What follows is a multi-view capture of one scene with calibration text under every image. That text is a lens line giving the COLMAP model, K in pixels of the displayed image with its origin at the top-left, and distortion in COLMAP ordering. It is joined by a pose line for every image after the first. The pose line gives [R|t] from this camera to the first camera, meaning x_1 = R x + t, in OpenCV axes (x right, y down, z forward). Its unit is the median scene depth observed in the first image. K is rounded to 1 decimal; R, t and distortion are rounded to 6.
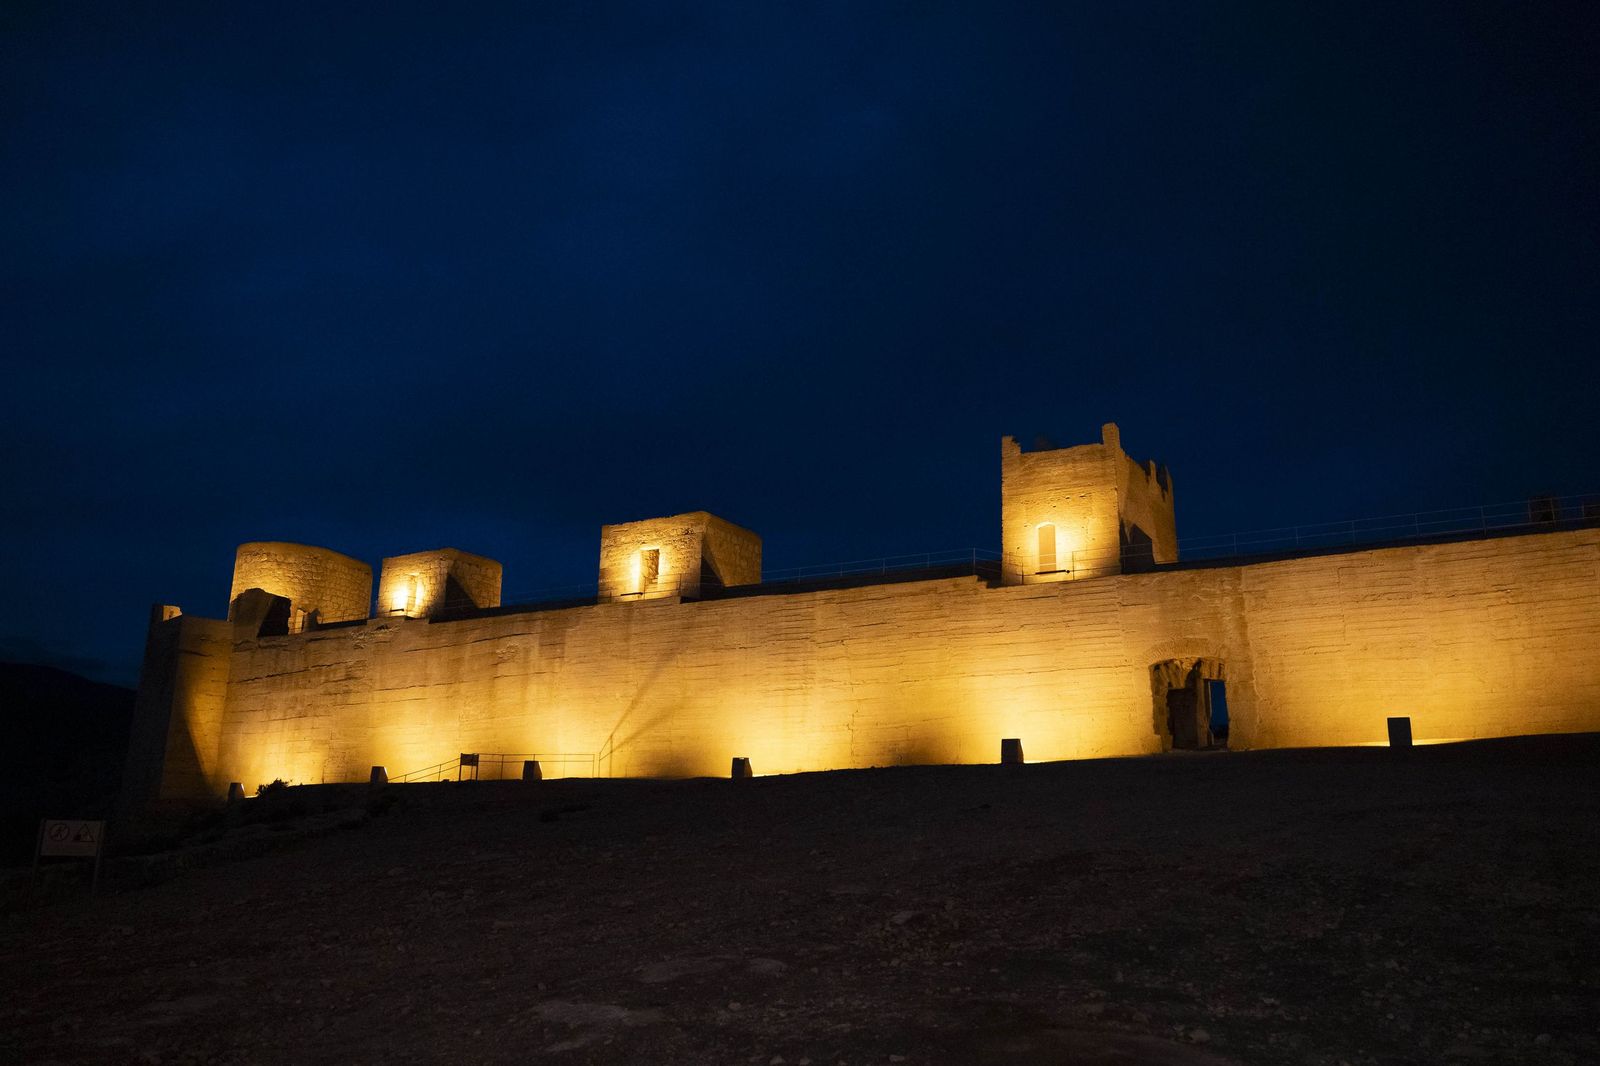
lens RADIAL K [[1153.4, 0, 800.0], [0, 1153.4, 533.0], [0, 0, 1]] dist [-0.140053, 0.106973]
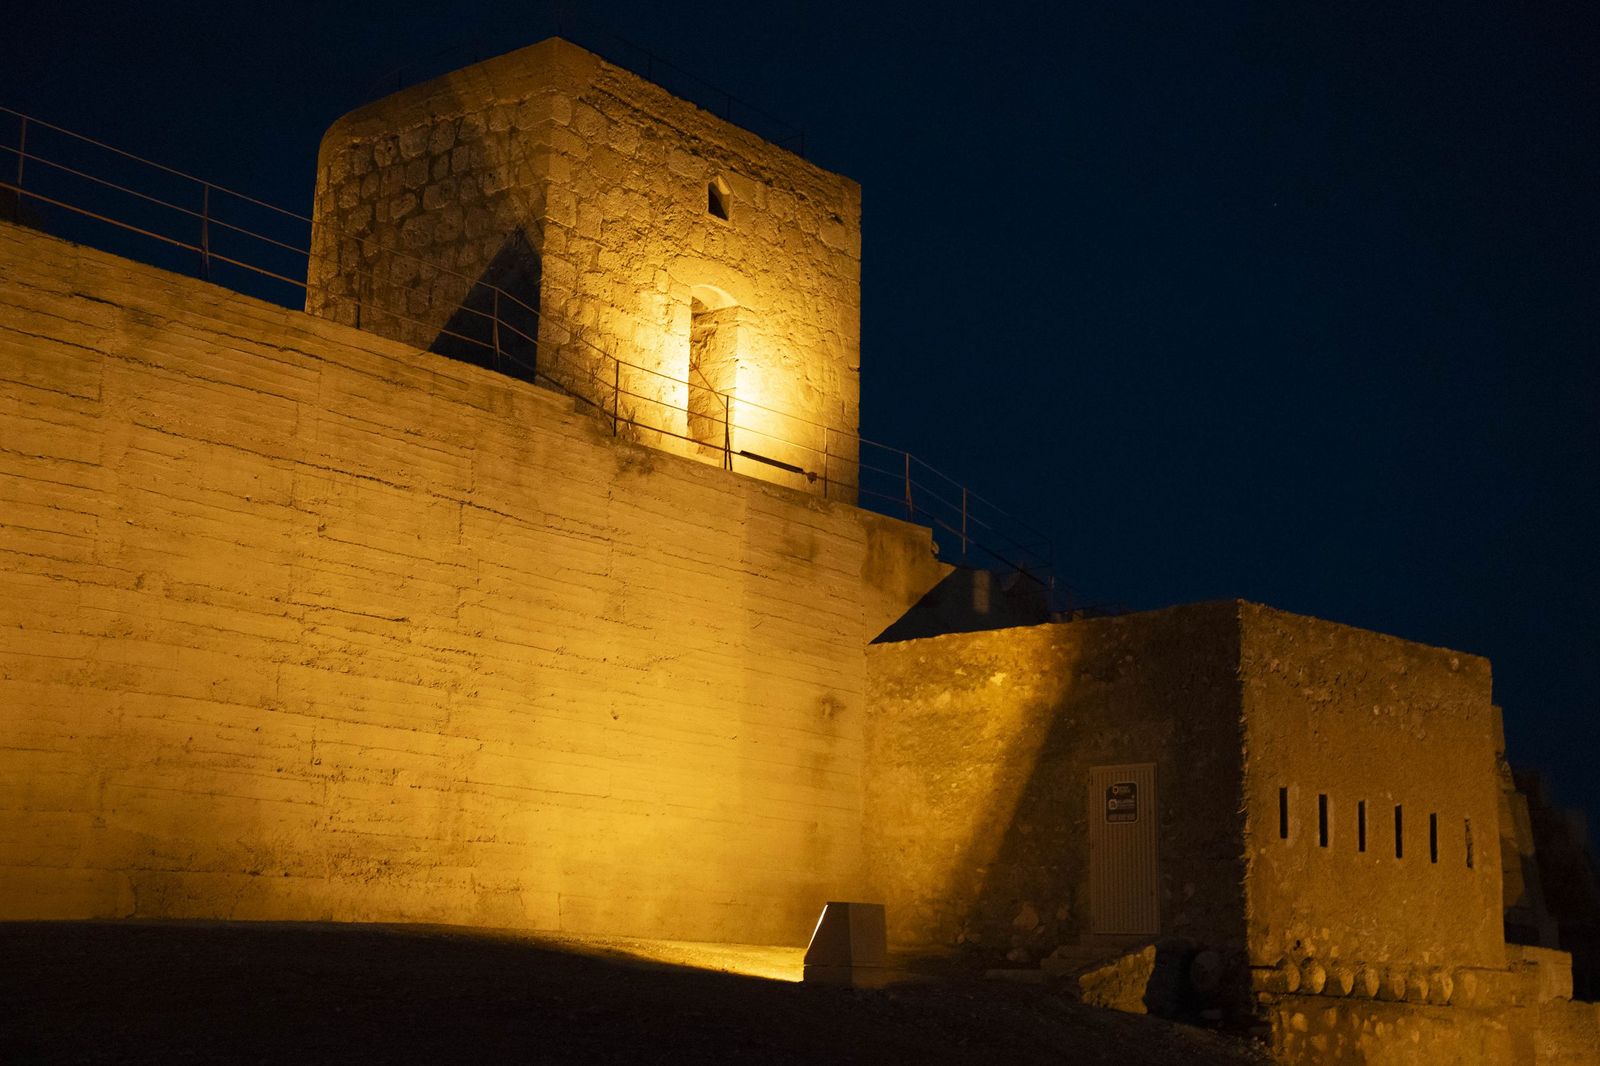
lens RADIAL K [[2120.8, 0, 800.0], [0, 2120.8, 533.0], [0, 0, 1]] dist [0.141076, 0.052697]
pose [[0.155557, 0.192187, 0.968951, 0.123243], [-0.276416, 0.950175, -0.144086, 0.075786], [-0.948365, -0.245420, 0.200930, 0.487403]]
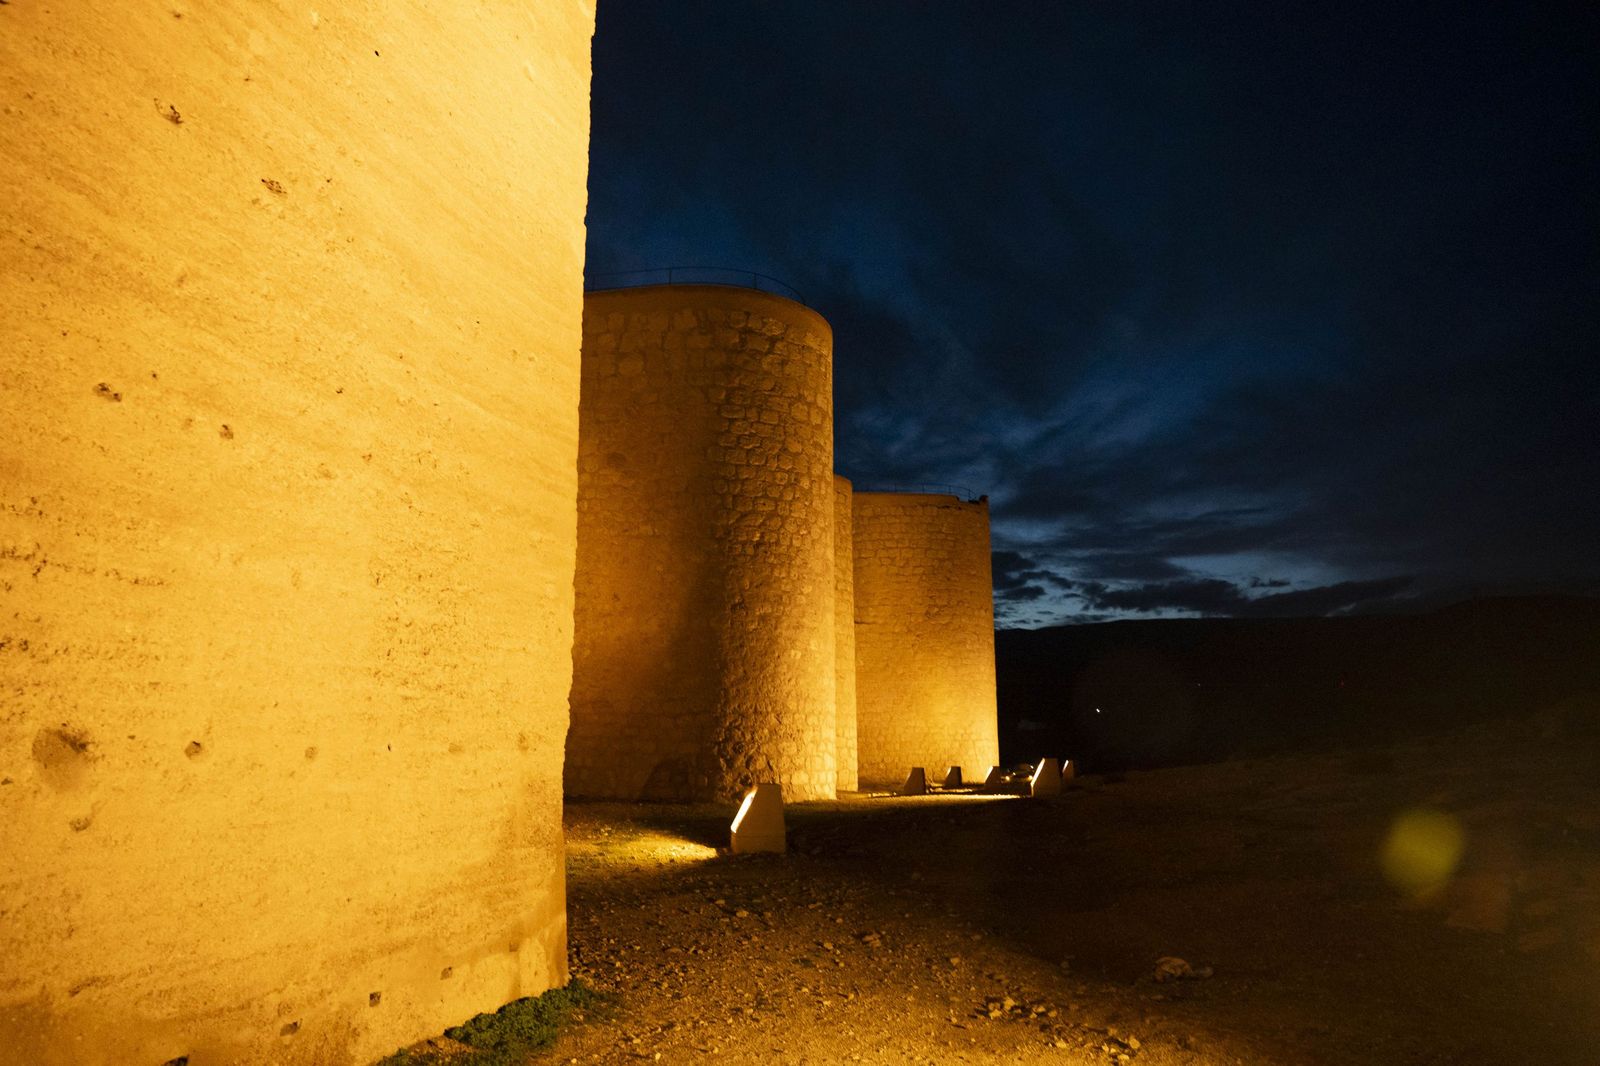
lens RADIAL K [[1097.3, 0, 800.0], [0, 1097.3, 533.0], [0, 0, 1]] dist [-0.140685, 0.108583]
pose [[0.322336, -0.185677, -0.928237, 0.405721], [0.244178, 0.963700, -0.107978, 0.174860], [0.914591, -0.191850, 0.355973, 1.074548]]
